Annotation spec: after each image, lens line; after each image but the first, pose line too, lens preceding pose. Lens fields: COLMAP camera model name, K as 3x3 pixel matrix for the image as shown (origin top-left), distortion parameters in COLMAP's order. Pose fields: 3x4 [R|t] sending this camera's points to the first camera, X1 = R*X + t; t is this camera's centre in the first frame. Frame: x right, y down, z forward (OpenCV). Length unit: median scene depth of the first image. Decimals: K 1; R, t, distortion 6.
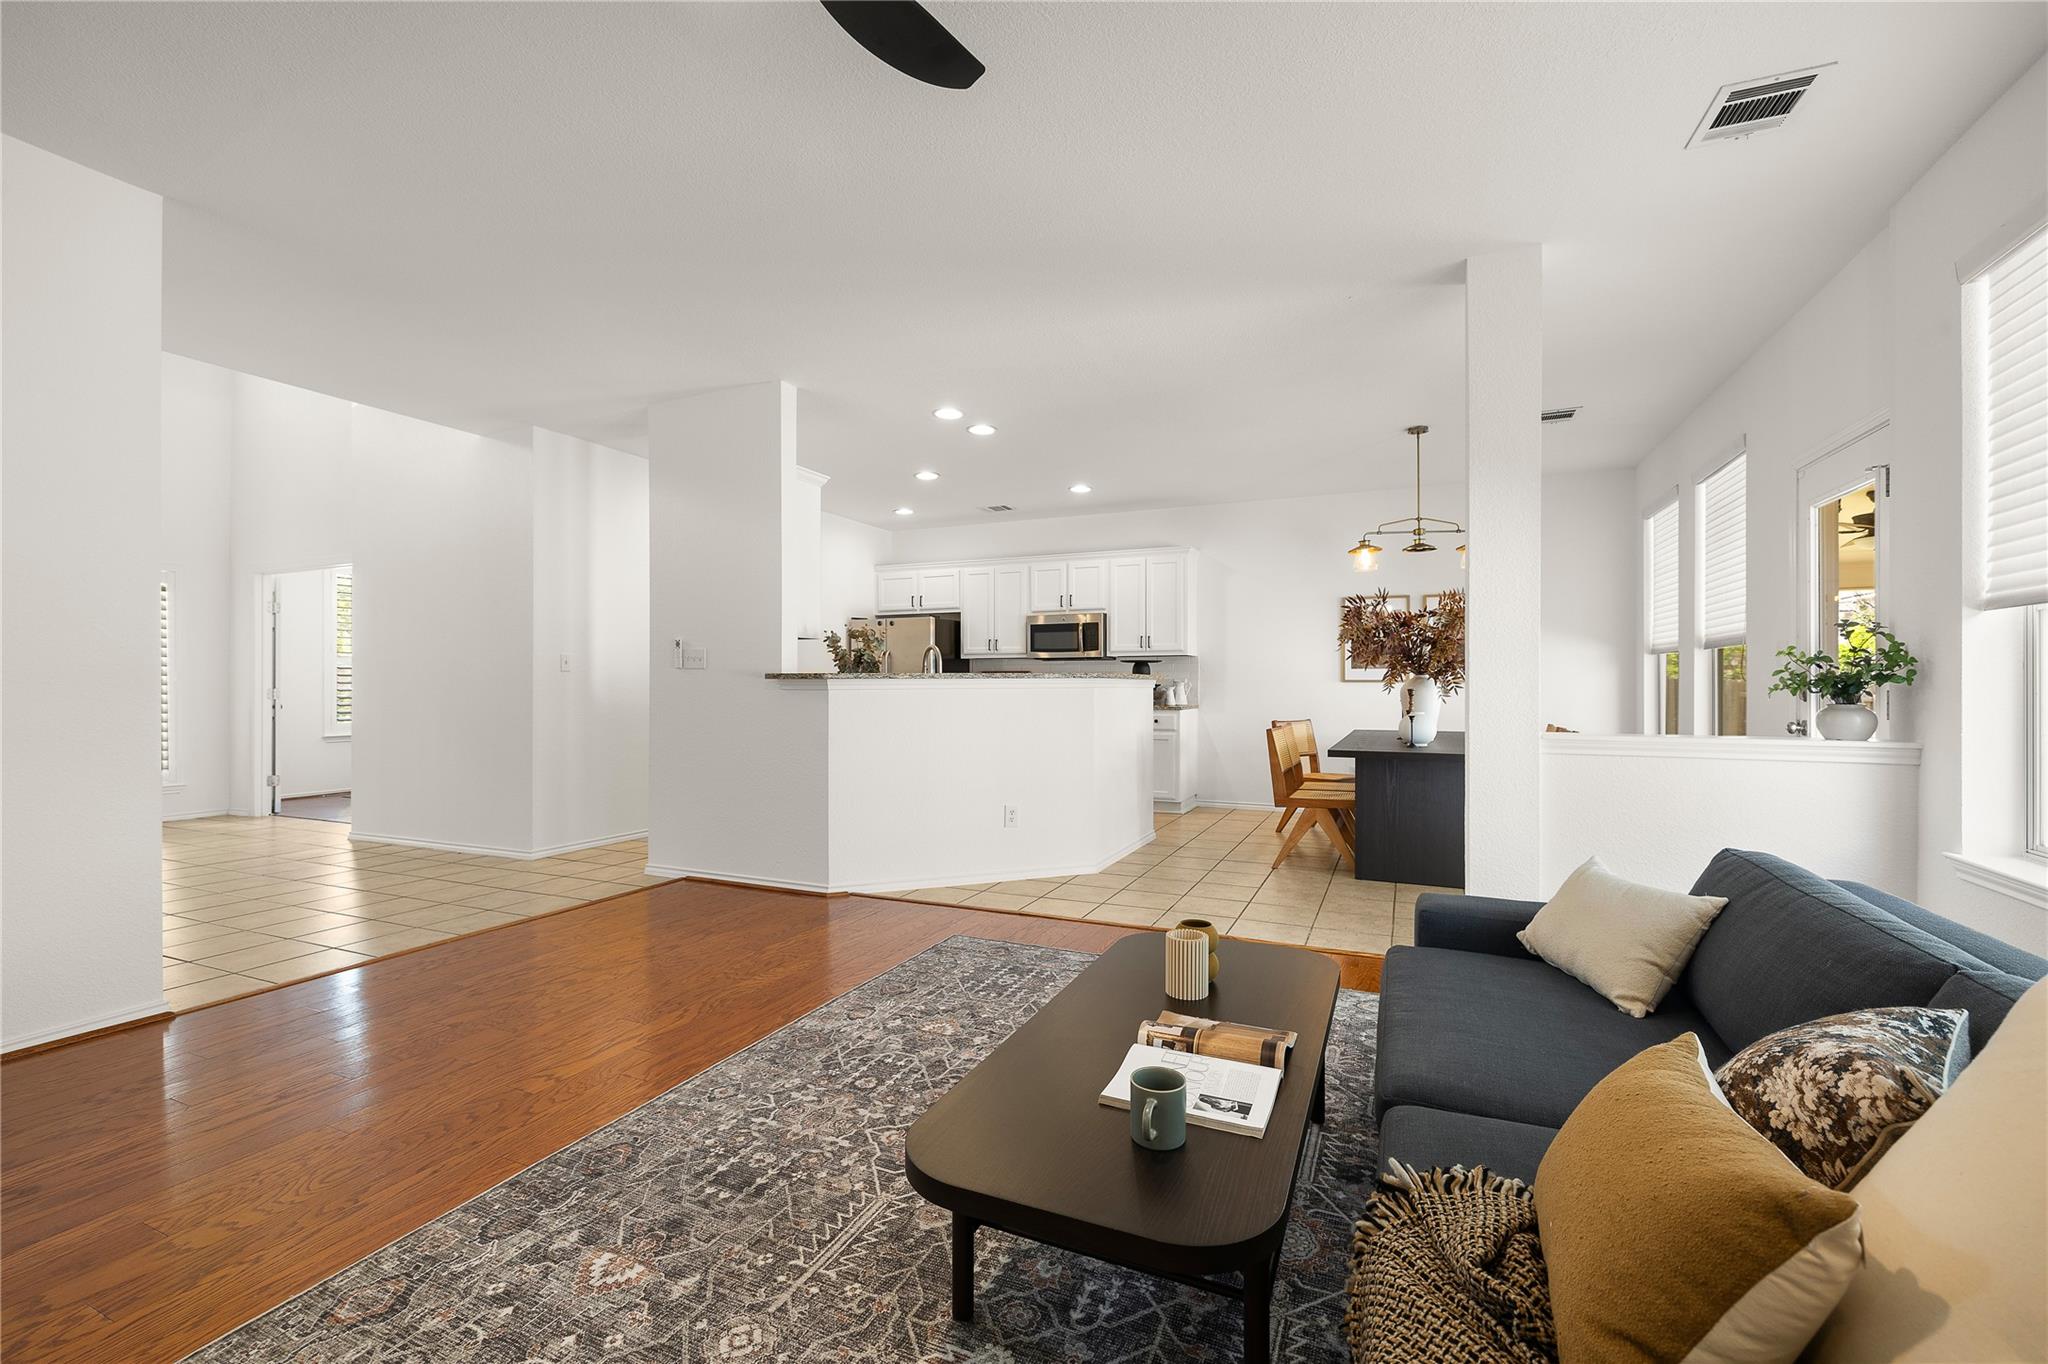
lens RADIAL K [[865.6, 0, 1024.0], [0, 865.6, 682.0], [0, 0, 1]] dist [-0.000739, -0.000041]
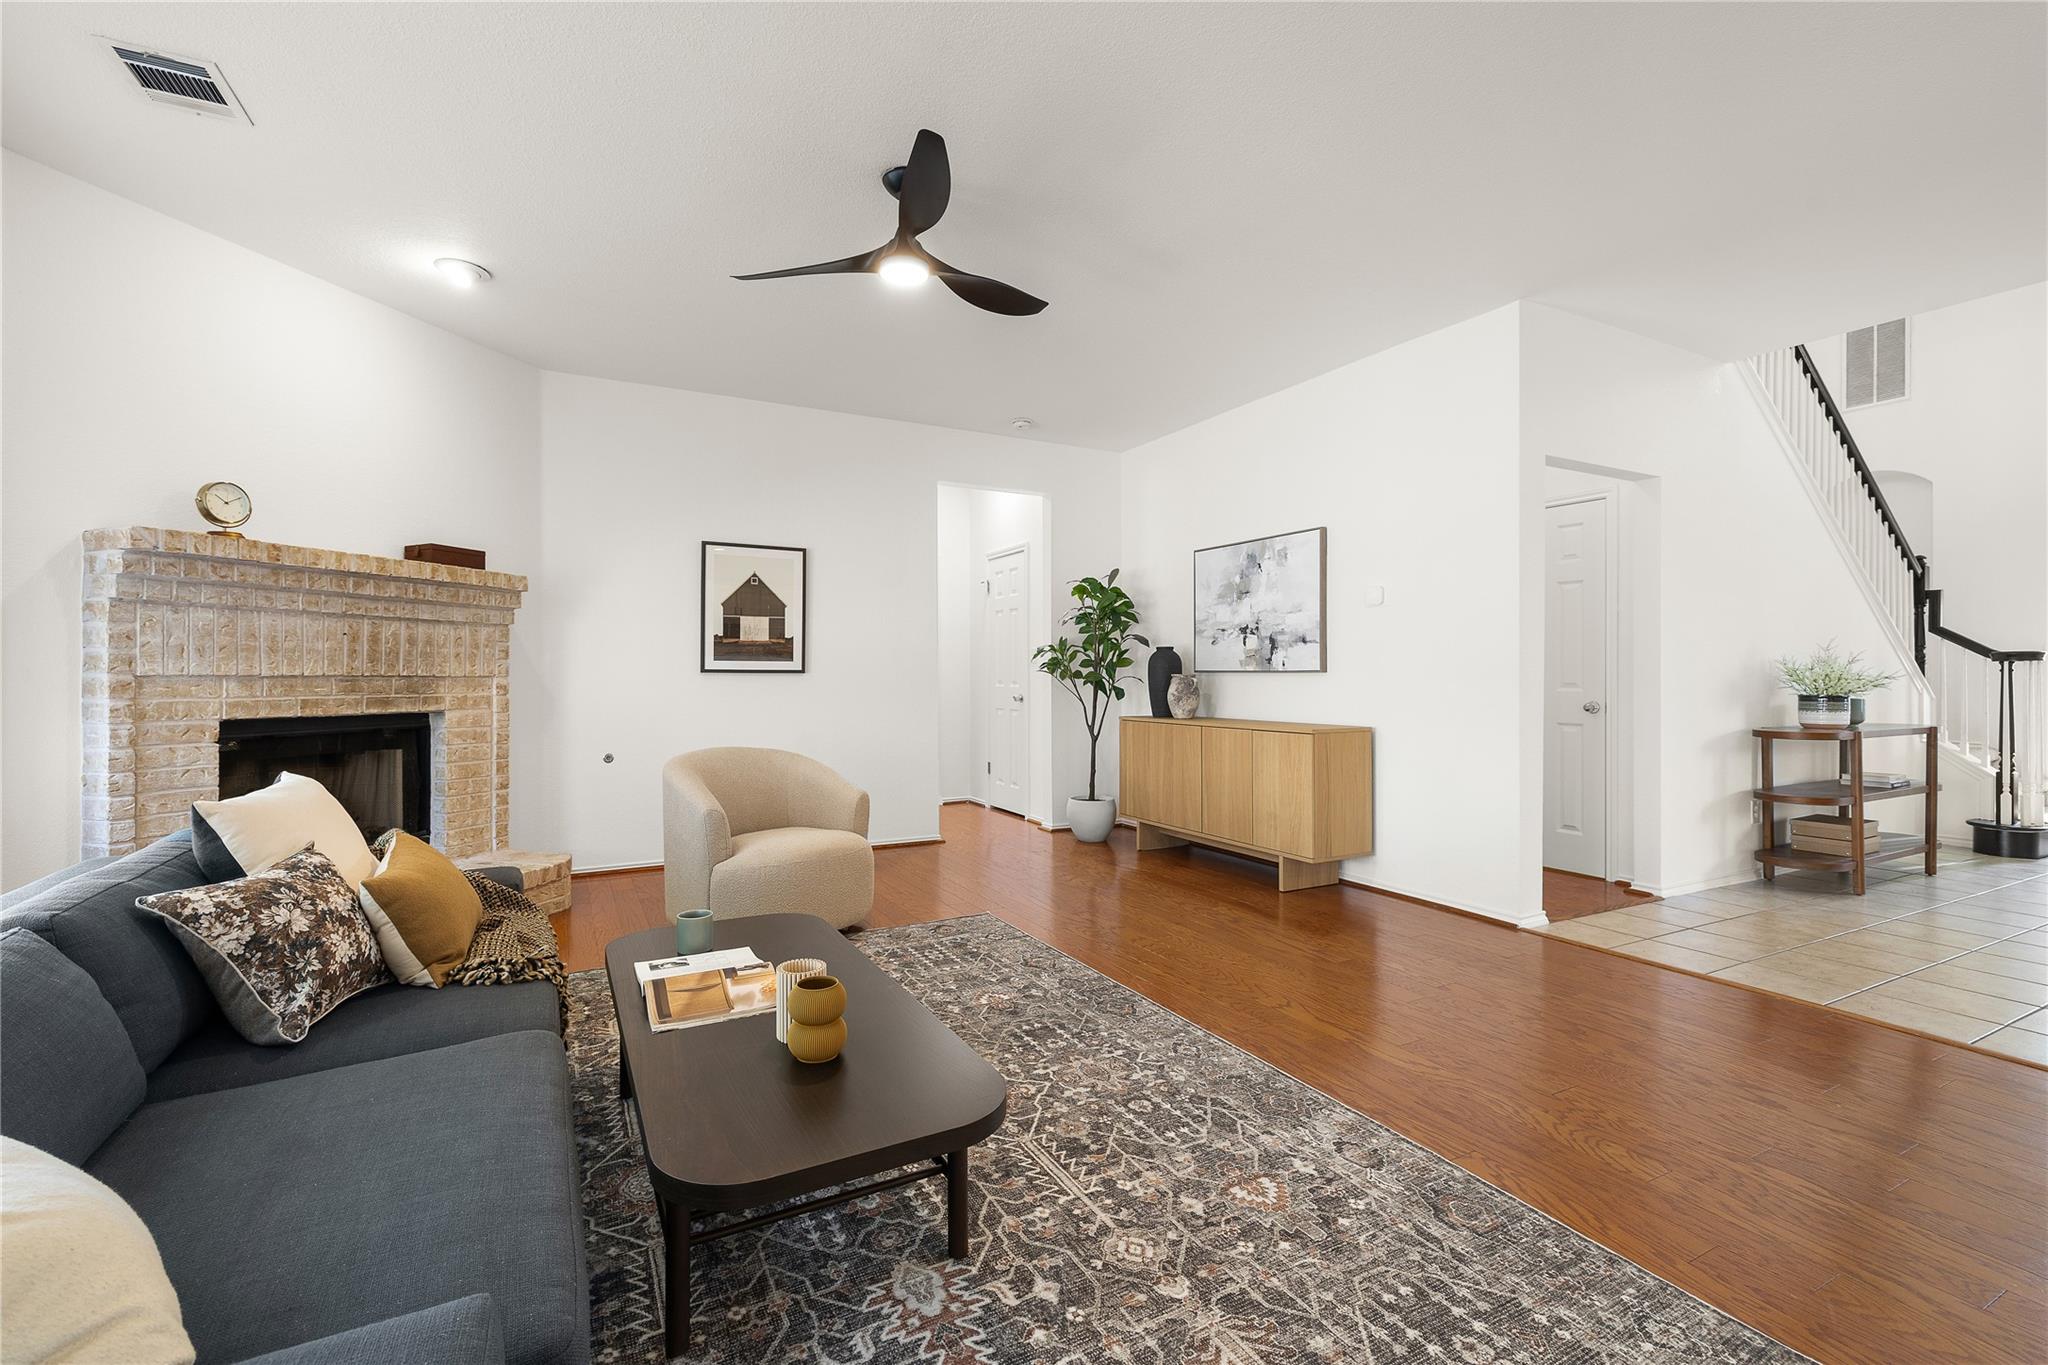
lens RADIAL K [[868.8, 0, 990.5], [0, 868.8, 672.8], [0, 0, 1]] dist [0.000876, -0.000133]
pose [[-0.629712, -0.000825, -0.776828, 0.683502], [0.001126, 0.999997, -0.001975, 0.004130], [0.776828, -0.002119, -0.629709, 1.563475]]
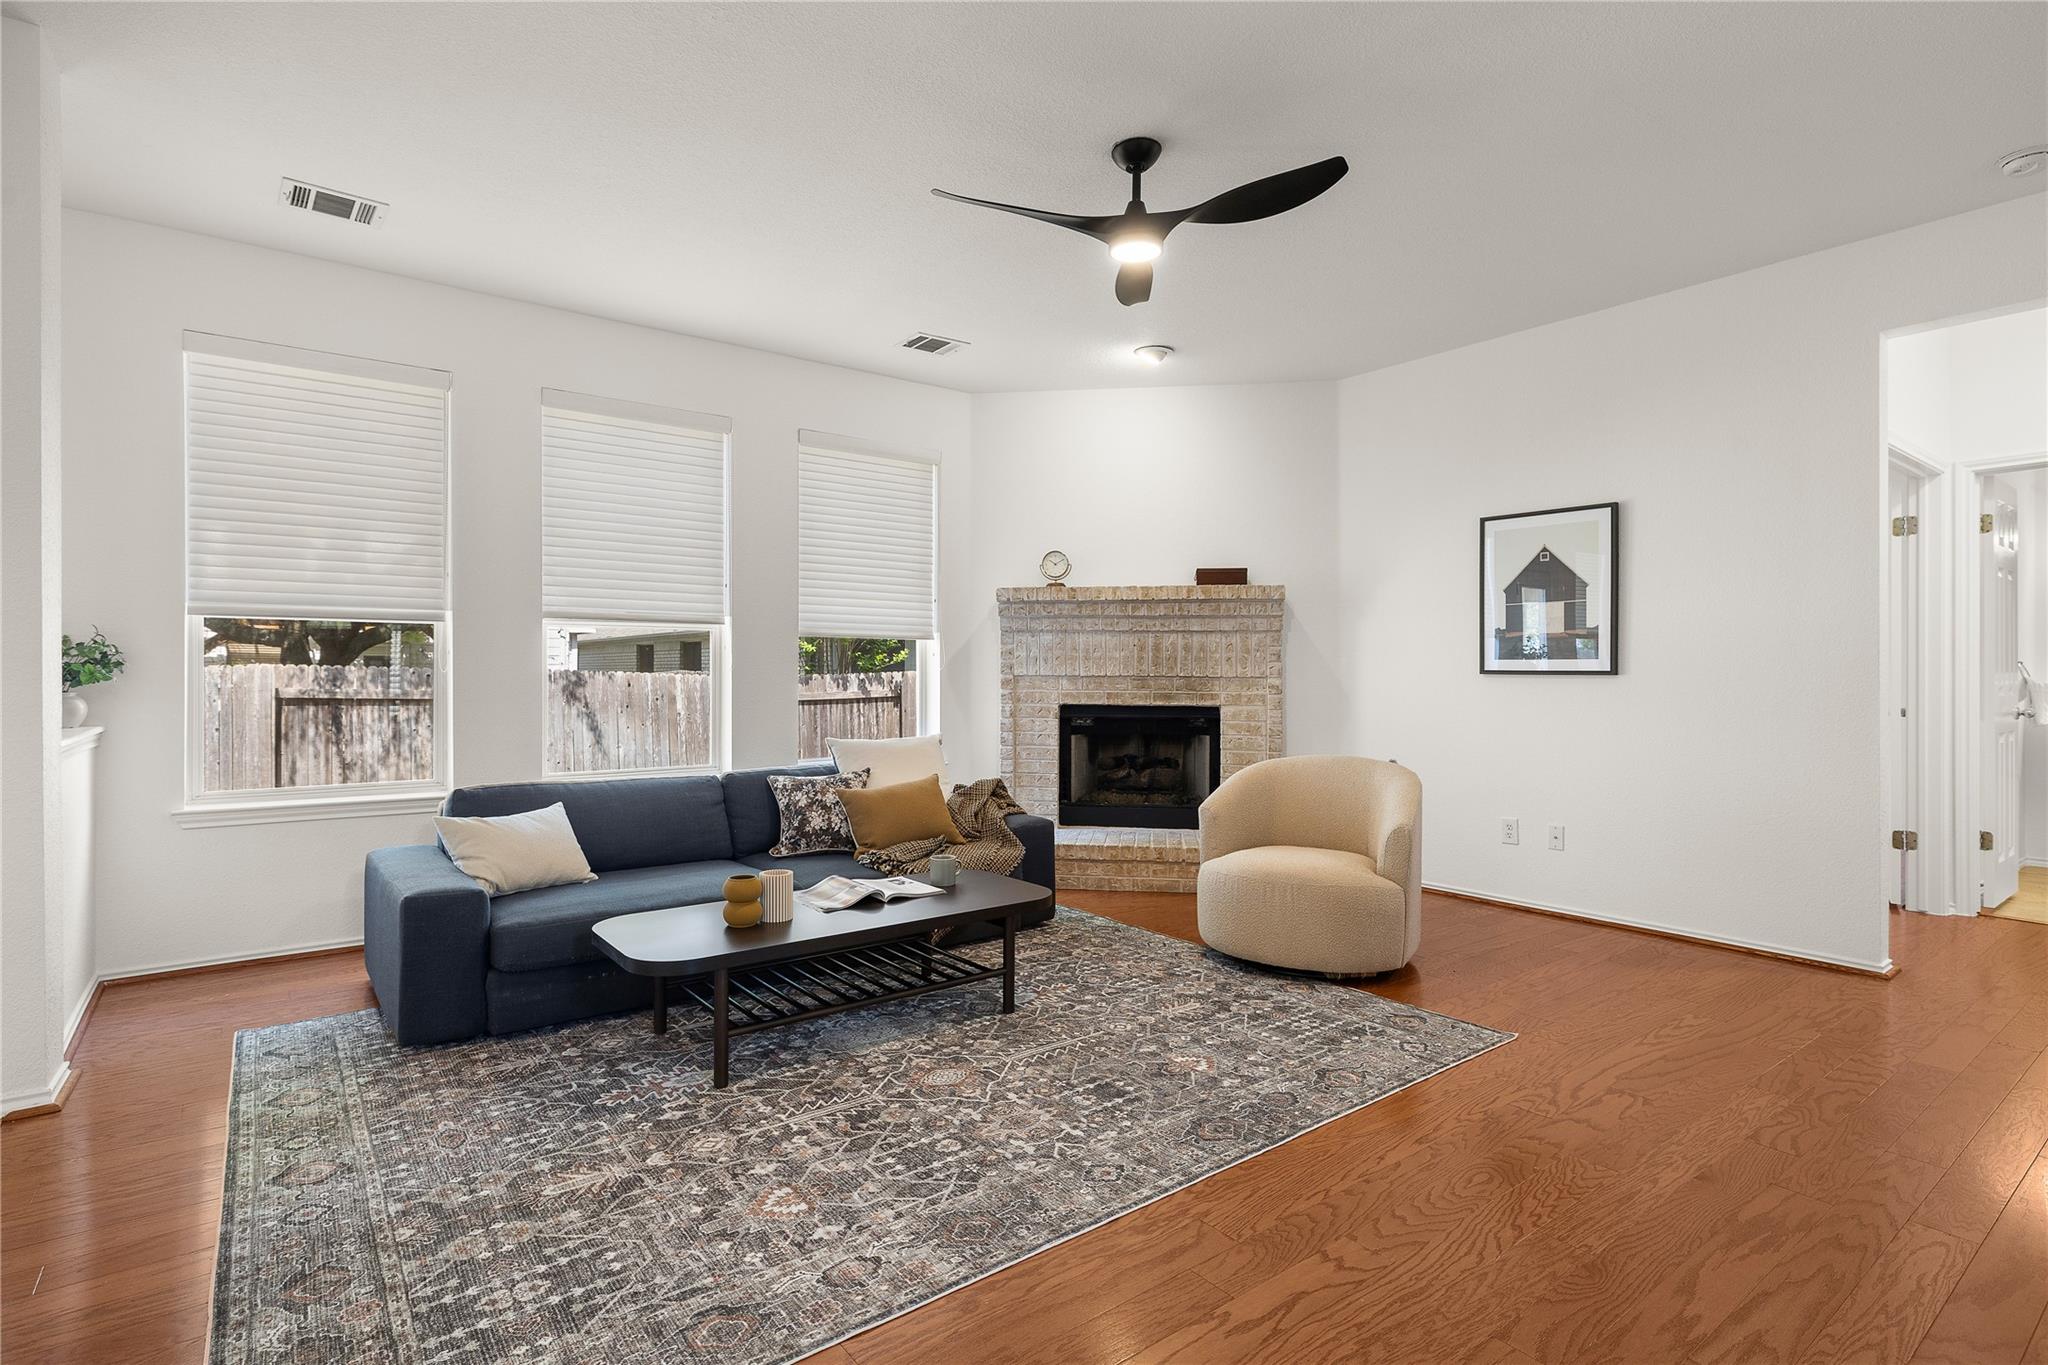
lens RADIAL K [[989.6, 0, 1024.0], [0, 989.6, 682.5], [0, 0, 1]] dist [-0.003200, -0.000143]
pose [[-0.879574, -0.006583, 0.475716, -0.754891], [-0.003004, 0.999961, 0.008283, 0.001557], [-0.475752, 0.005857, -0.879560, 1.943171]]
